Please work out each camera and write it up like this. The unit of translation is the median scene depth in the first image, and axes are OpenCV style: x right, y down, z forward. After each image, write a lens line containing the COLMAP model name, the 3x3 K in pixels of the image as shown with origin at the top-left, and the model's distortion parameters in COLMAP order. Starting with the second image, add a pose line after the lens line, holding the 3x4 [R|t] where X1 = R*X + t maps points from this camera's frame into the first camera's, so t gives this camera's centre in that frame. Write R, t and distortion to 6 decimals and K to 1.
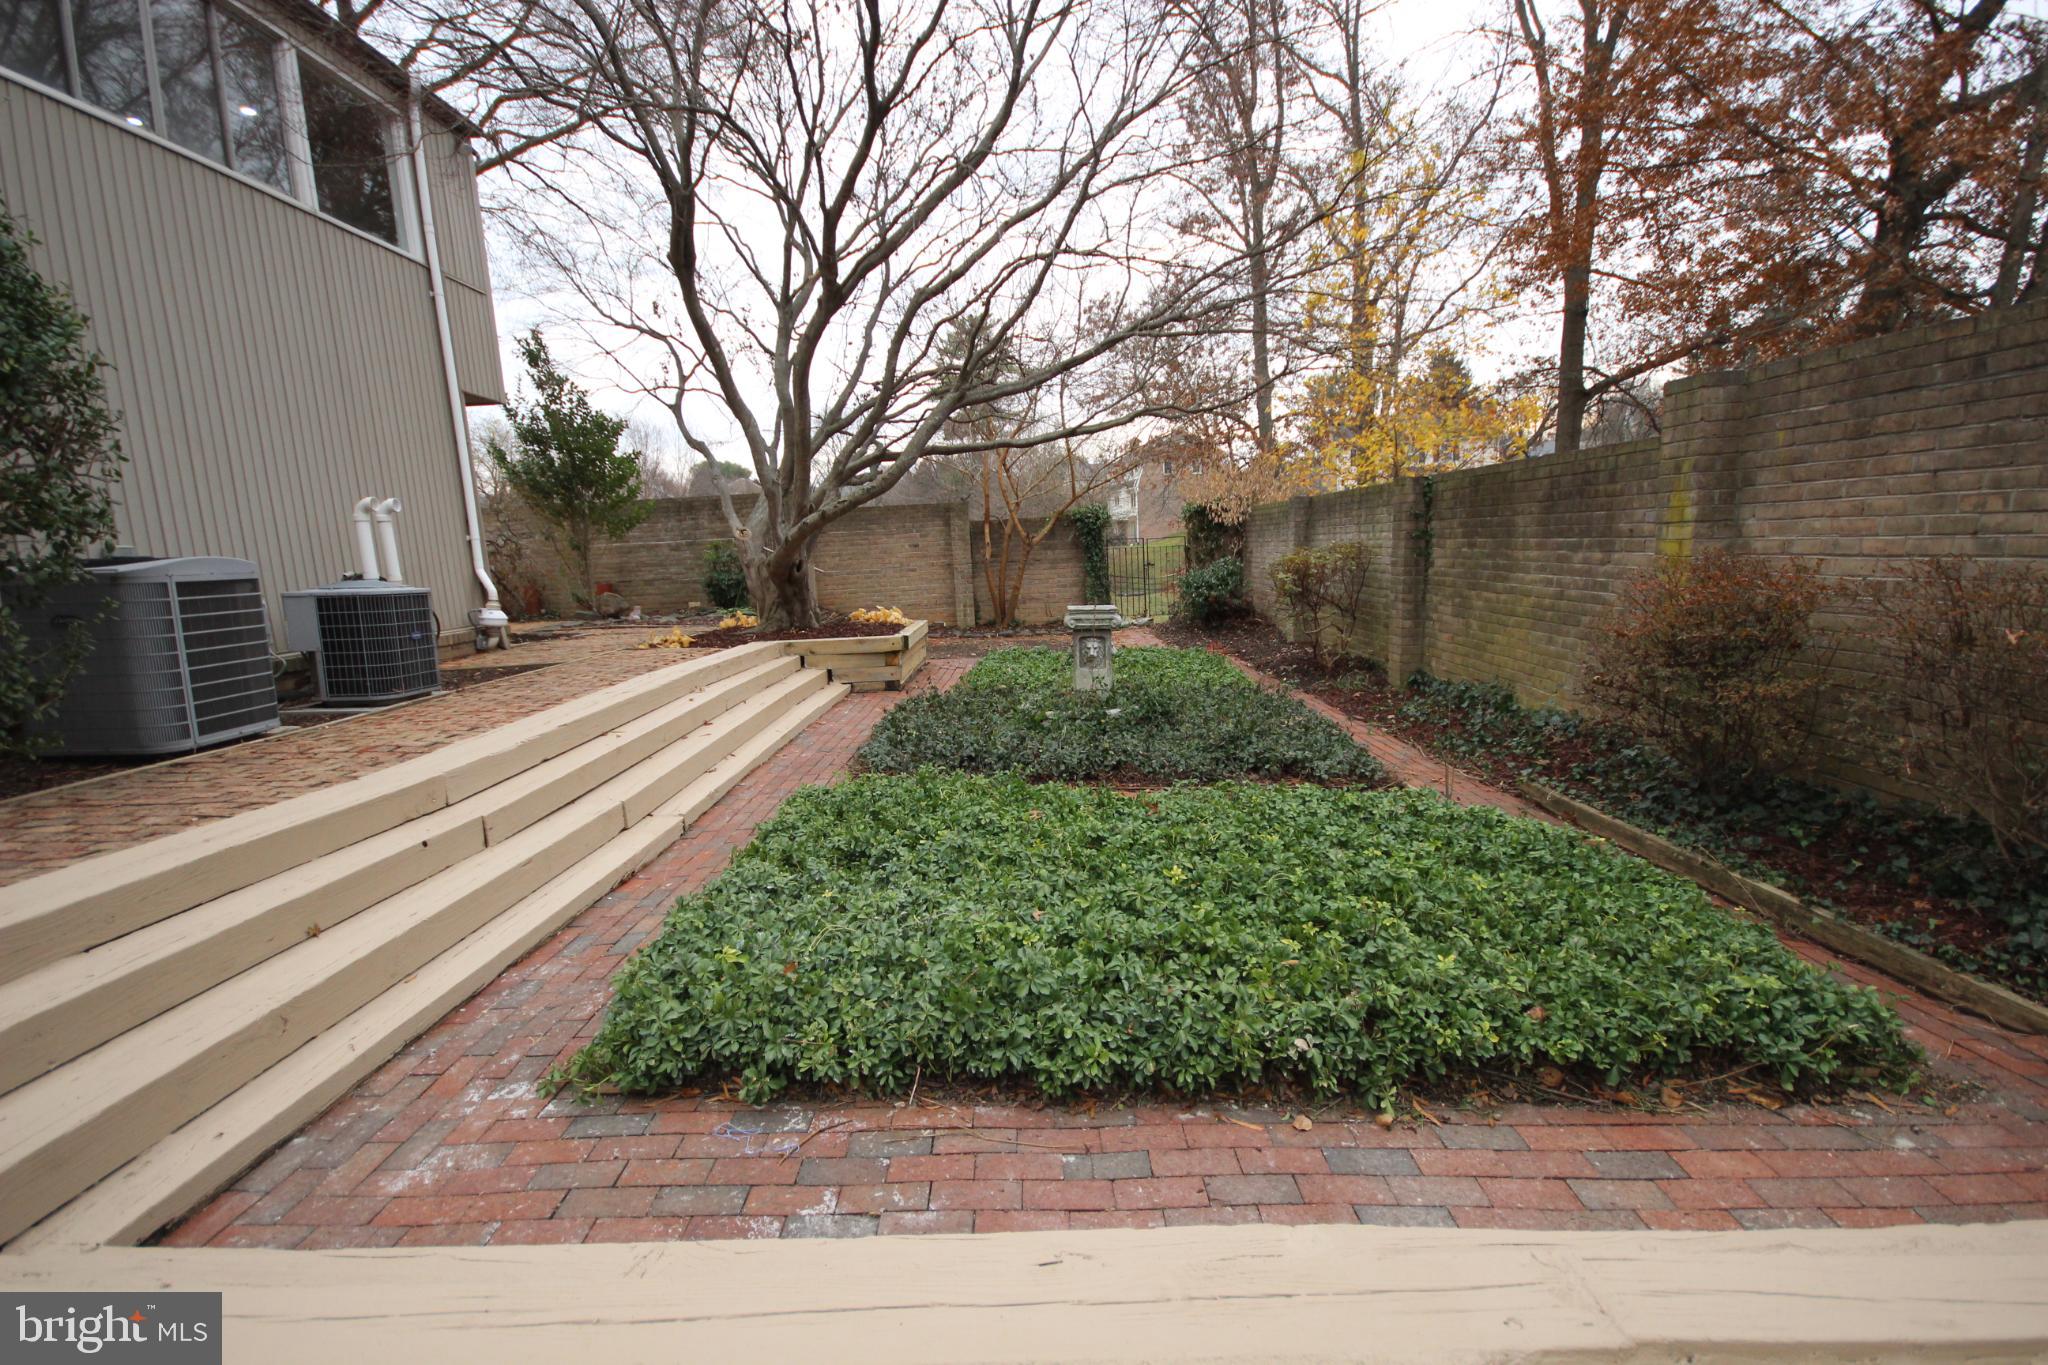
lens RADIAL K [[949.9, 0, 1026.9], [0, 949.9, 693.7], [0, 0, 1]] dist [0.000085, -0.003322]
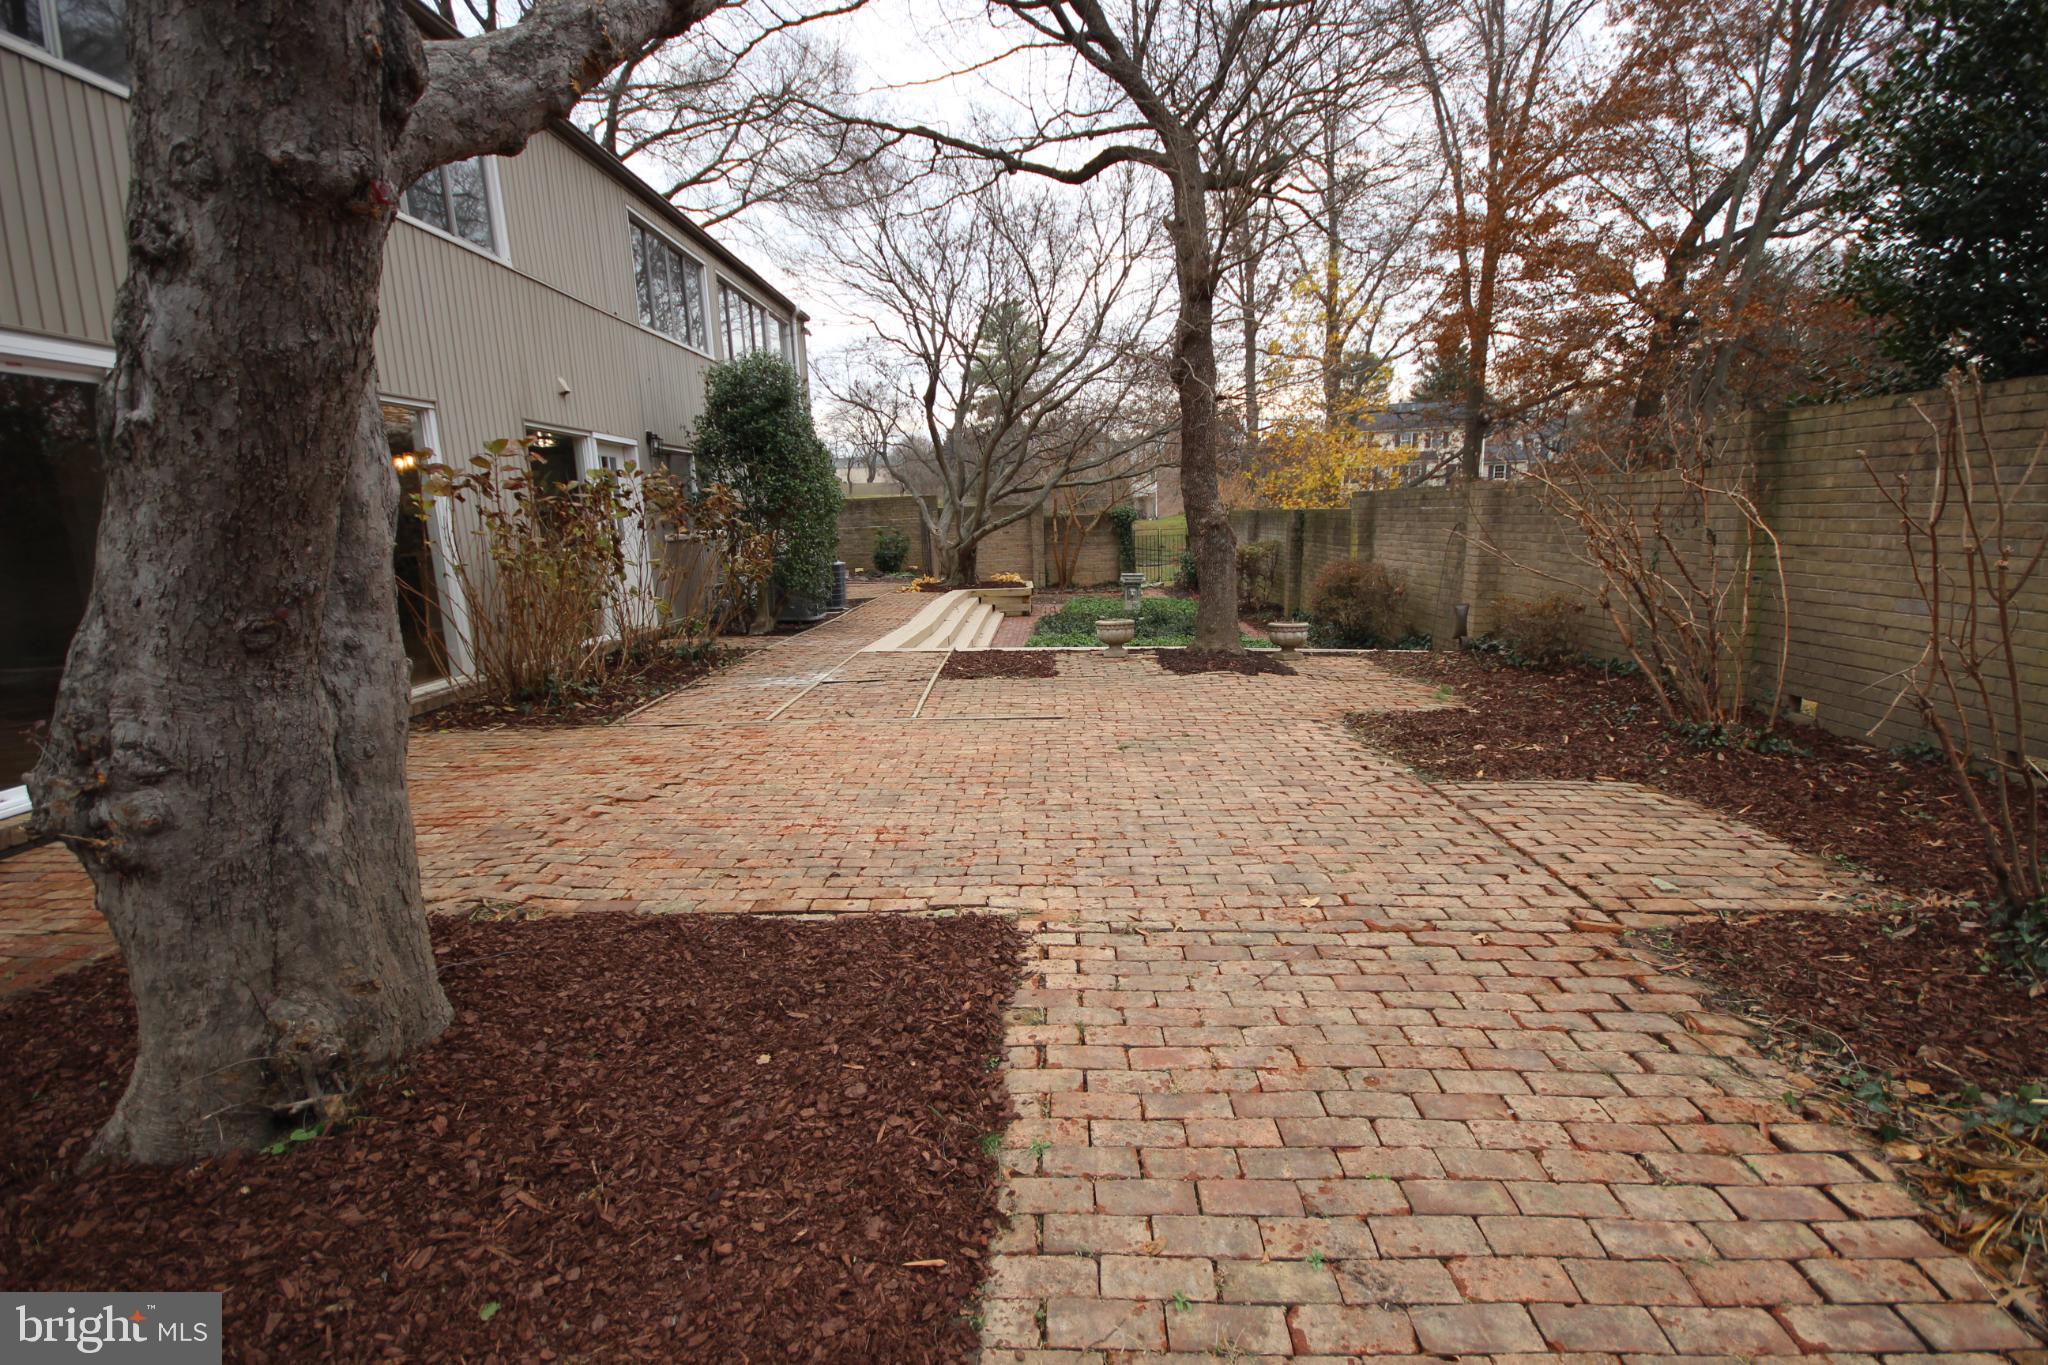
lens RADIAL K [[949.9, 0, 1027.8], [0, 949.9, 698.0], [0, 0, 1]] dist [0.000085, -0.003322]
pose [[0.999765, 0.014763, -0.015879, -0.059340], [-0.014155, 0.999186, 0.037779, 0.051811], [0.016424, -0.037545, 0.999160, -0.541692]]
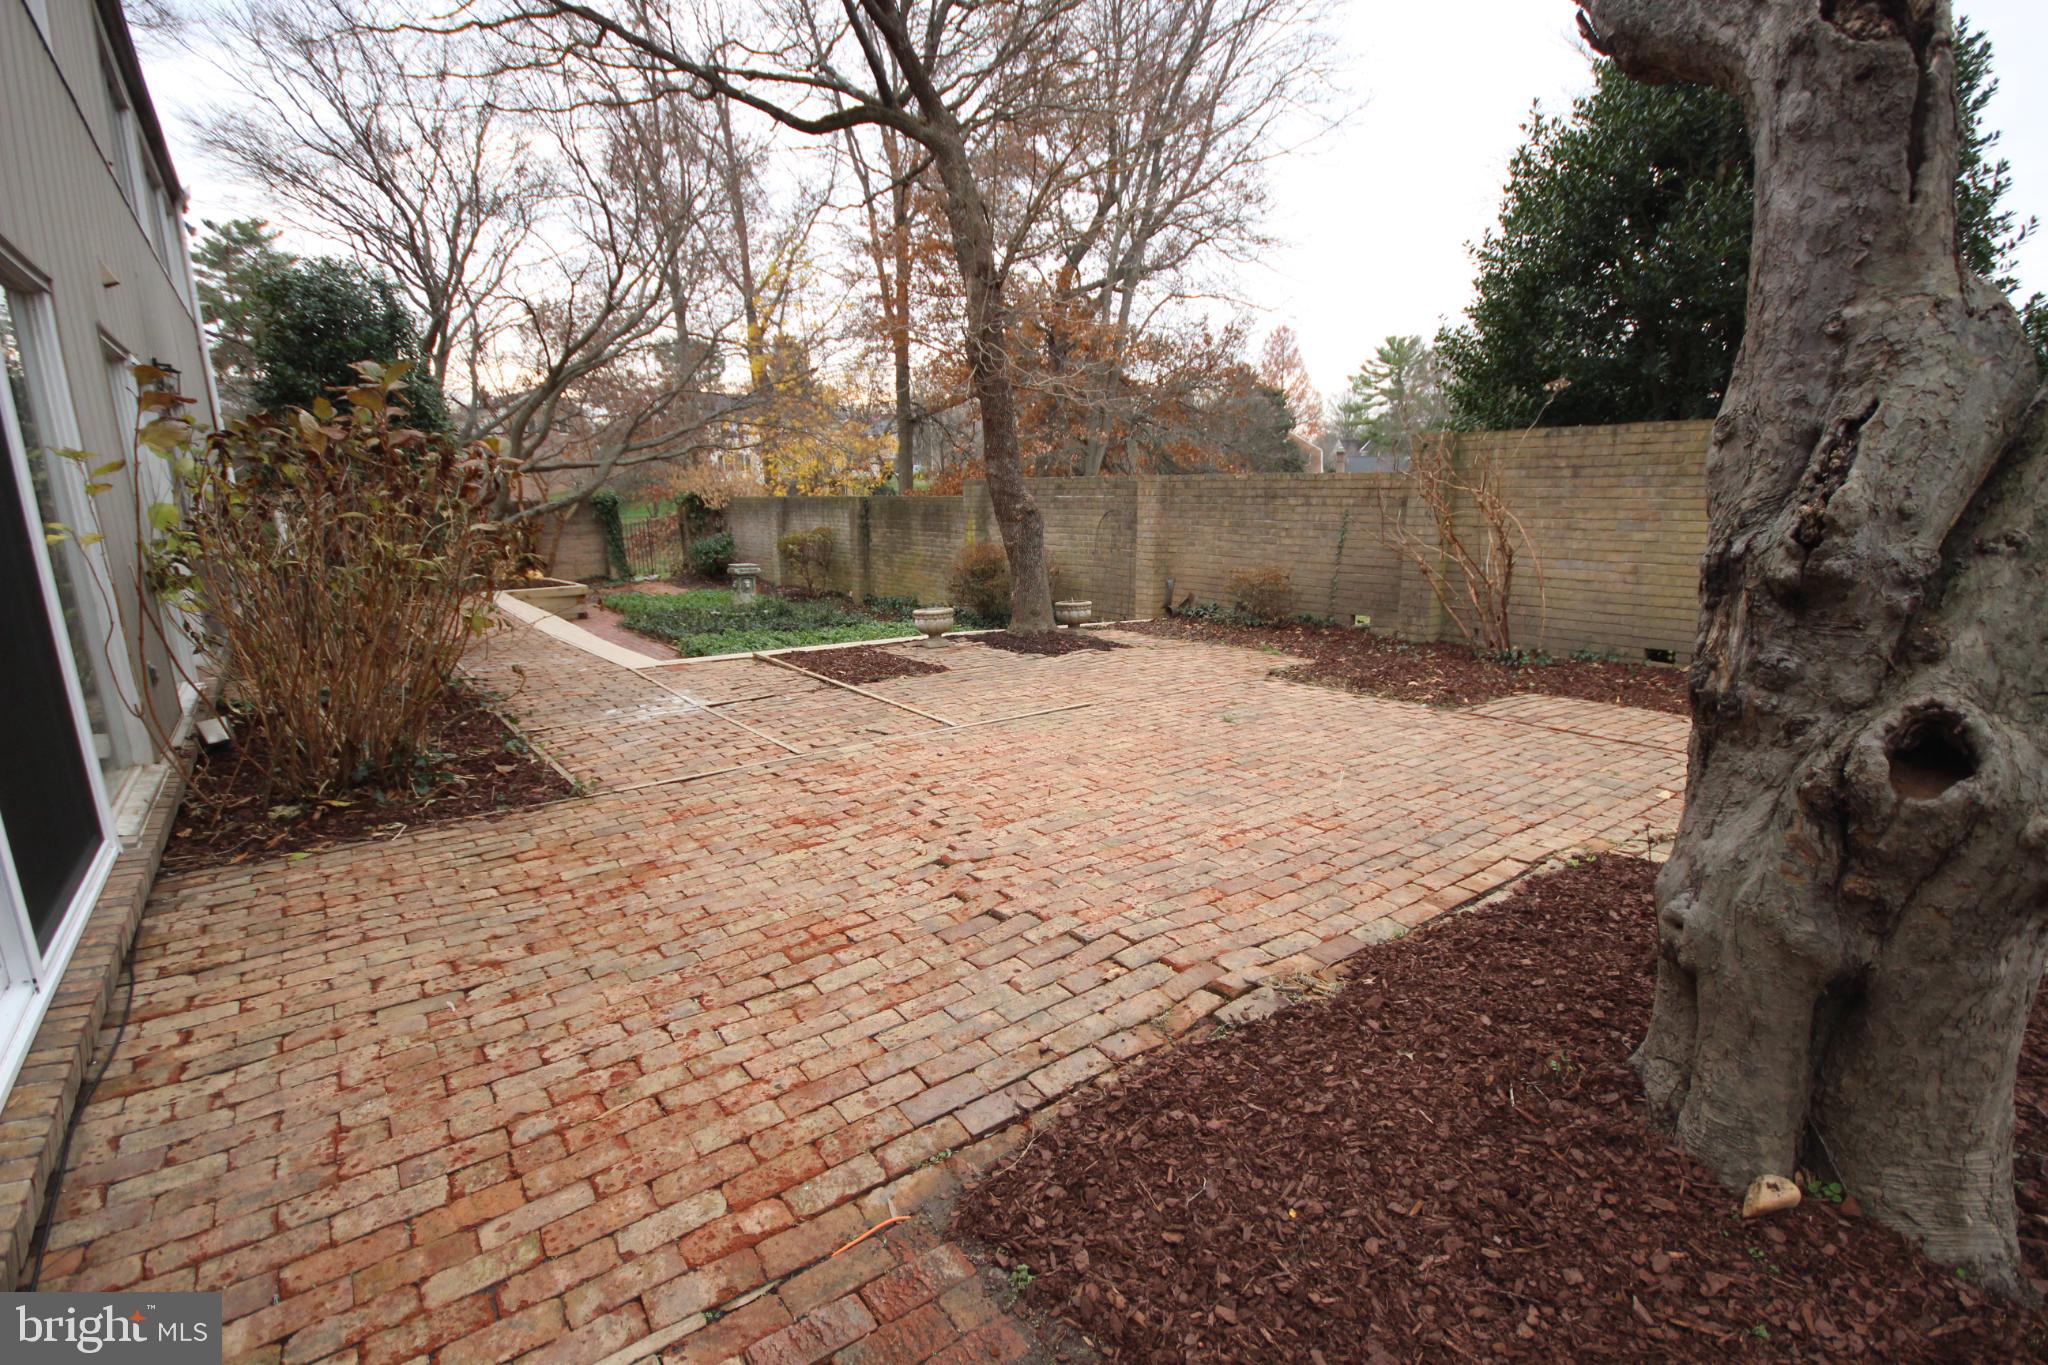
lens RADIAL K [[949.9, 0, 1029.6], [0, 949.9, 694.7], [0, 0, 1]] dist [0.000085, -0.003322]
pose [[0.792332, -0.099280, 0.601958, -0.302136], [0.073830, 0.995022, 0.066929, 0.042668], [-0.605607, -0.008588, 0.795718, -0.444217]]
